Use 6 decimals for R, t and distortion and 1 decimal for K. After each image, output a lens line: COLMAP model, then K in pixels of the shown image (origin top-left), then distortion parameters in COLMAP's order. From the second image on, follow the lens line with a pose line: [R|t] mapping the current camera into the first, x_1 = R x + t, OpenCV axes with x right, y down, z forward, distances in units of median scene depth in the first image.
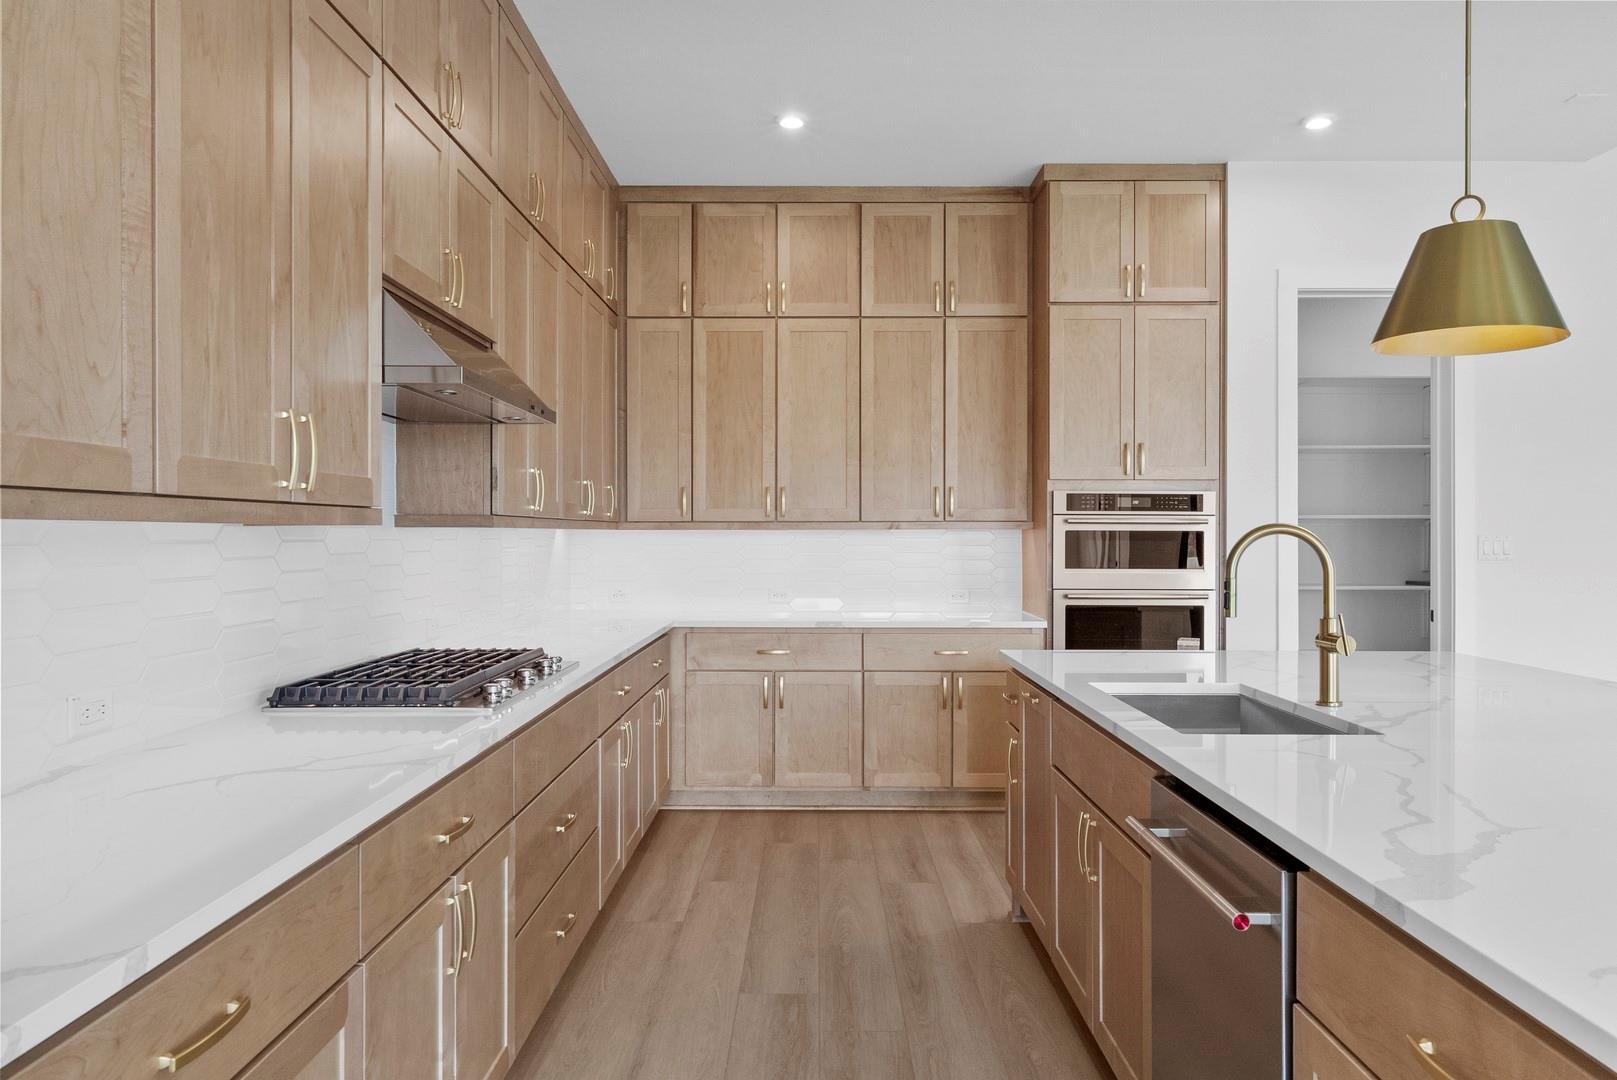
lens RADIAL K [[1098.0, 0, 815.1], [0, 1098.0, 531.7], [0, 0, 1]] dist [0.006343, 0.001236]
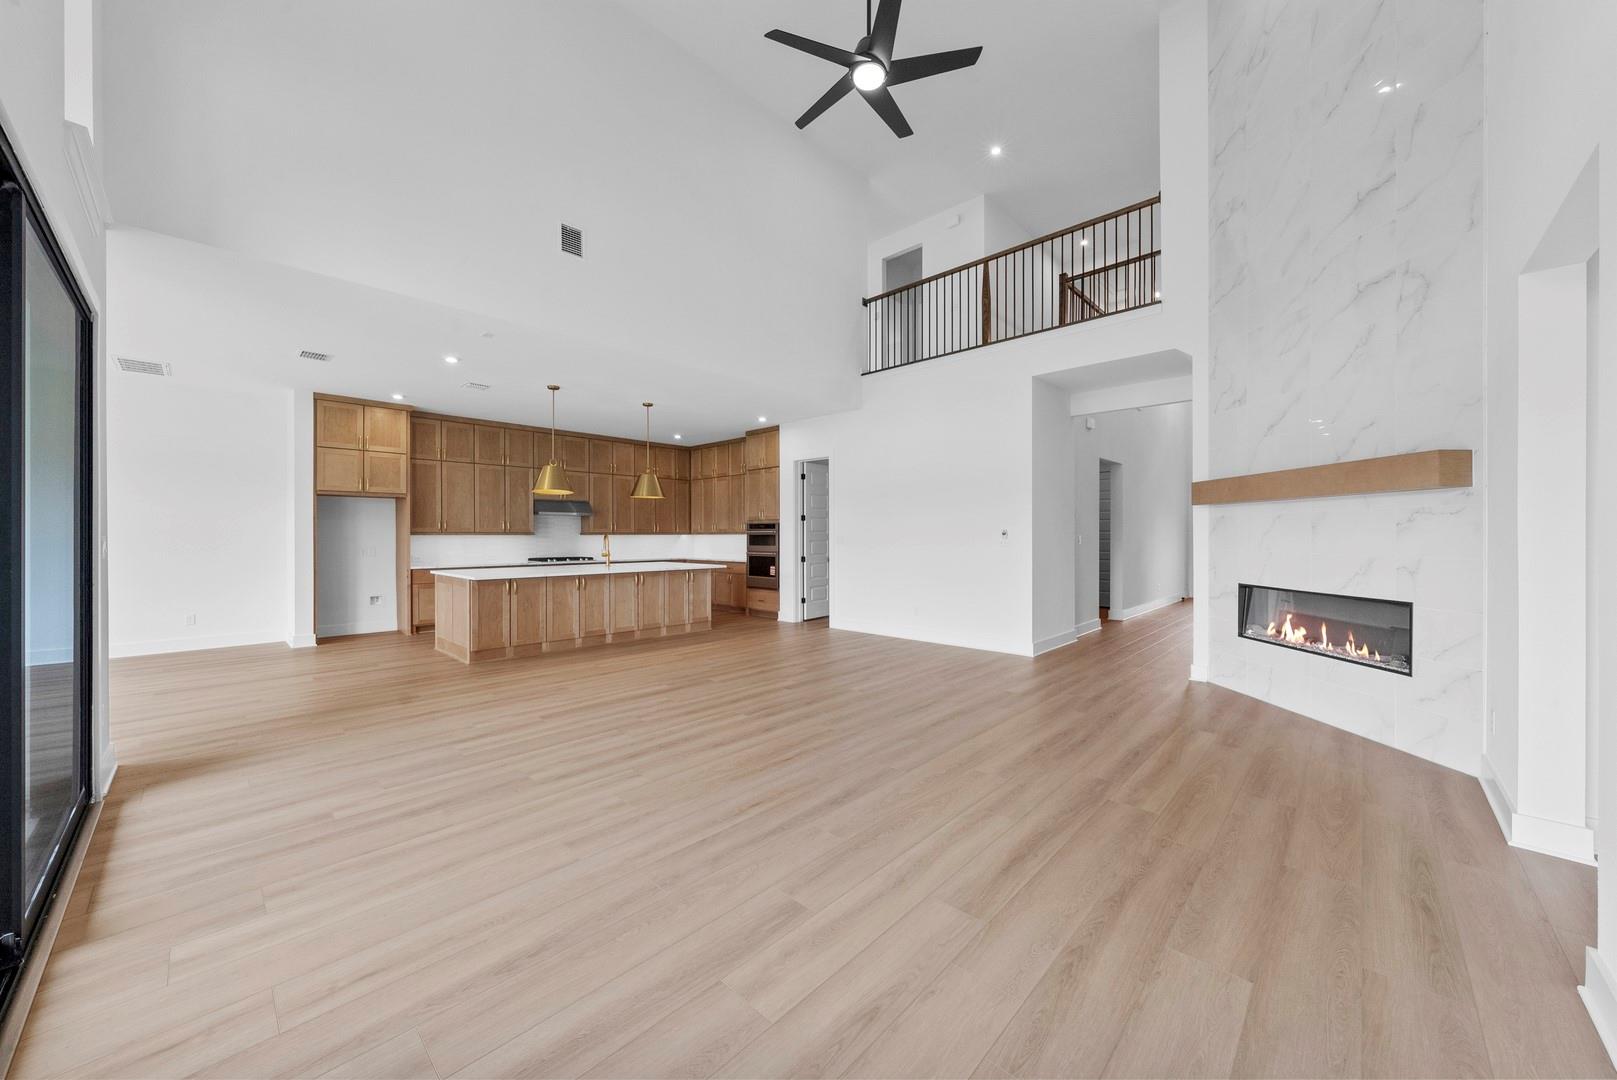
lens RADIAL K [[592.5, 0, 808.3], [0, 592.5, 539.6], [0, 0, 1]] dist [0.000401, 0.000031]
pose [[0.726593, 0.000390, -0.687068, 1.676112], [0.004483, 0.999976, 0.005309, 0.005742], [0.687053, -0.006938, 0.726574, -0.254005]]
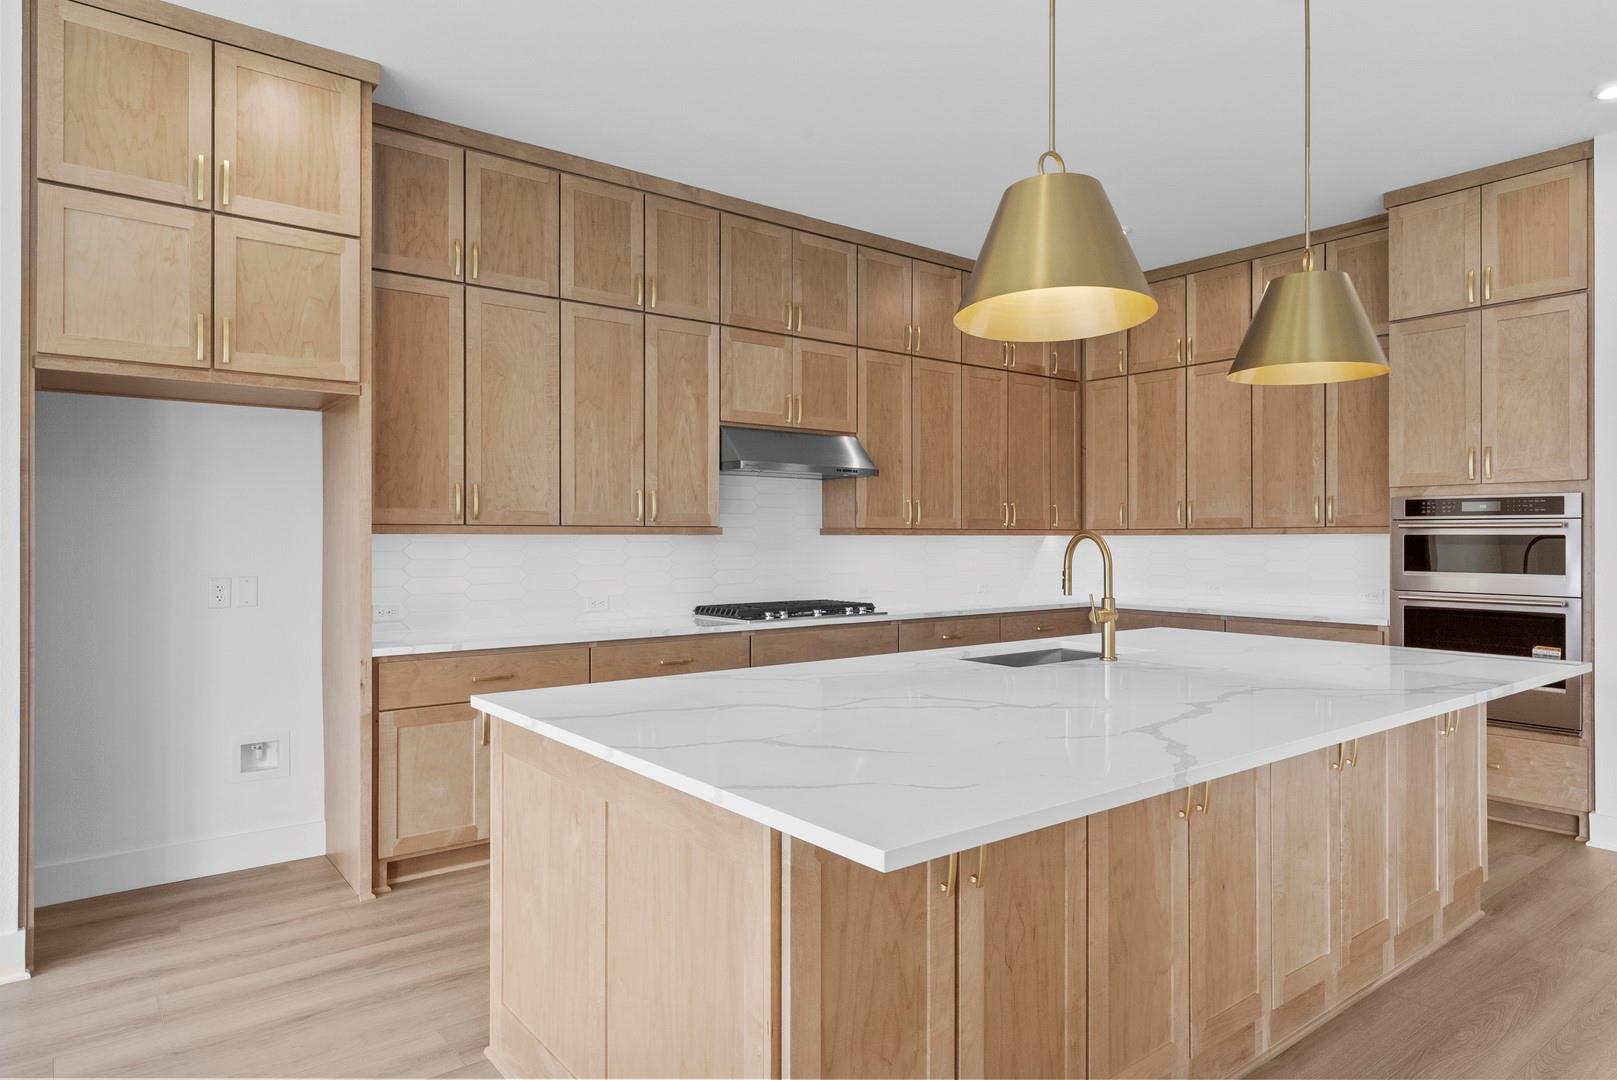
lens RADIAL K [[972.6, 0, 804.2], [0, 972.6, 539.1], [0, 0, 1]] dist [0.001007, -0.000397]
pose [[0.618796, -0.001161, -0.785551, 0.604893], [0.002202, 0.999998, 0.000257, 0.001453], [0.785549, -0.001889, 0.618797, -0.032898]]
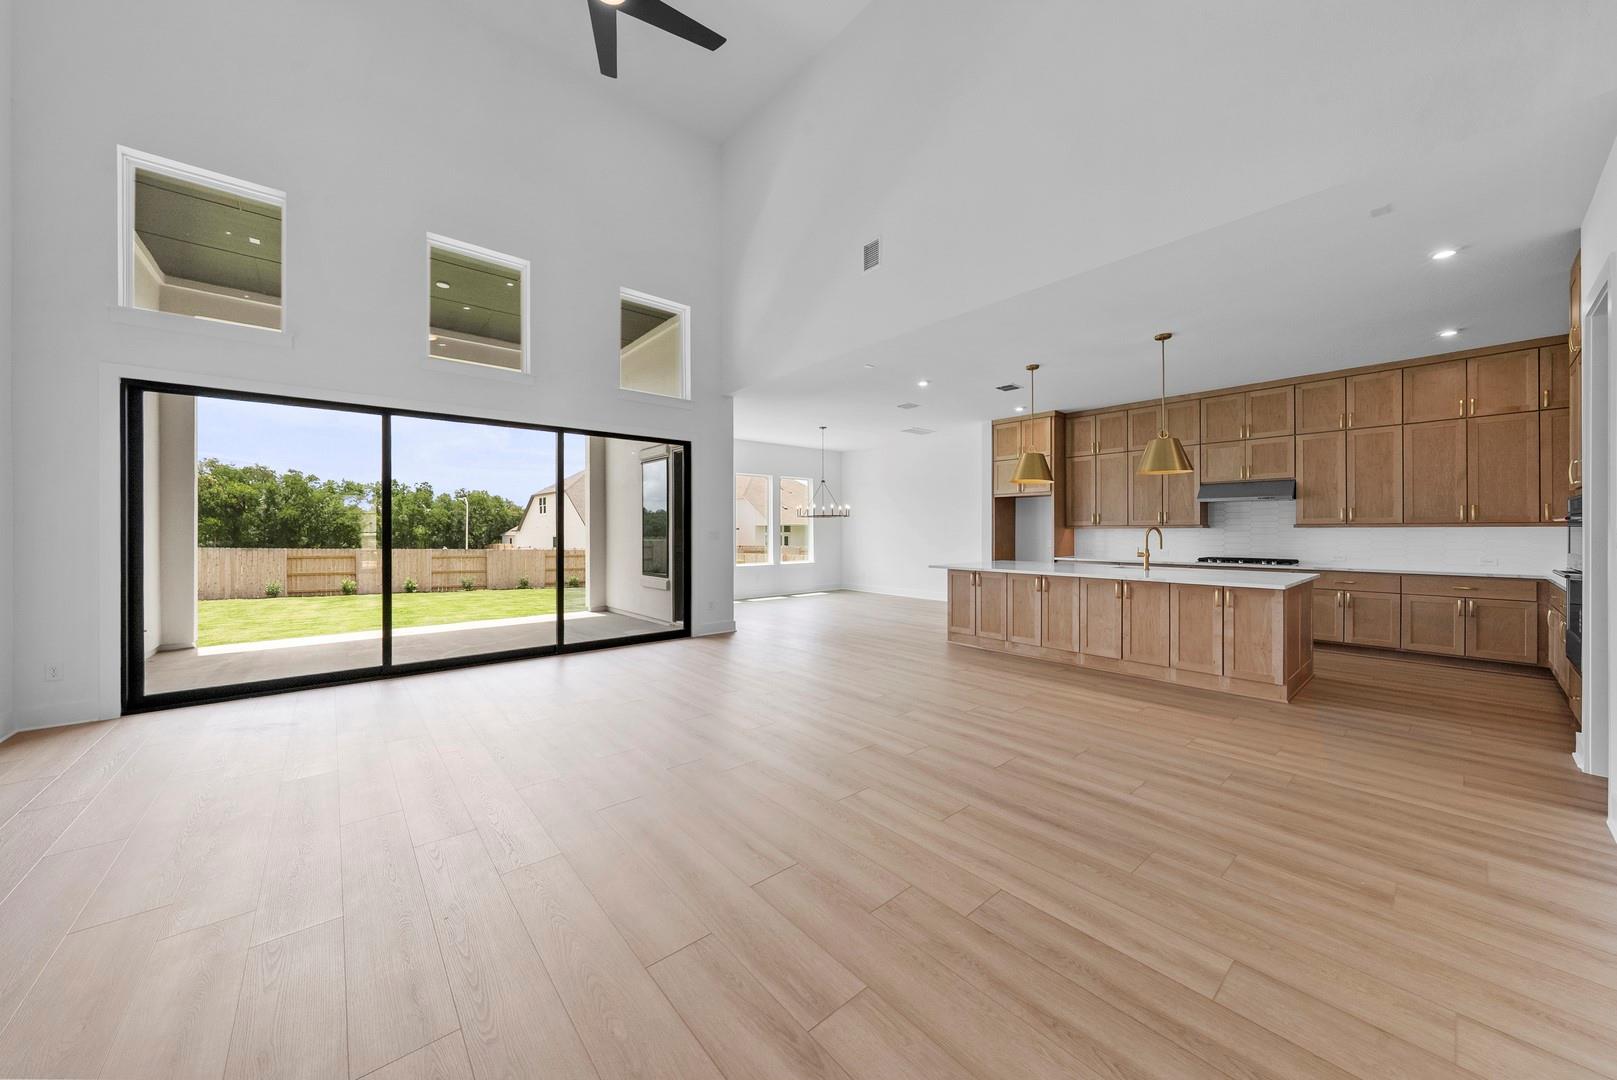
lens RADIAL K [[564.6, 0, 803.0], [0, 564.6, 529.8], [0, 0, 1]] dist [-0.004523, 0.000162]
pose [[-0.758201, -0.000161, -0.652021, 1.453672], [0.002392, 0.999993, -0.003028, 0.003628], [0.652017, -0.003855, -0.758195, 0.905287]]
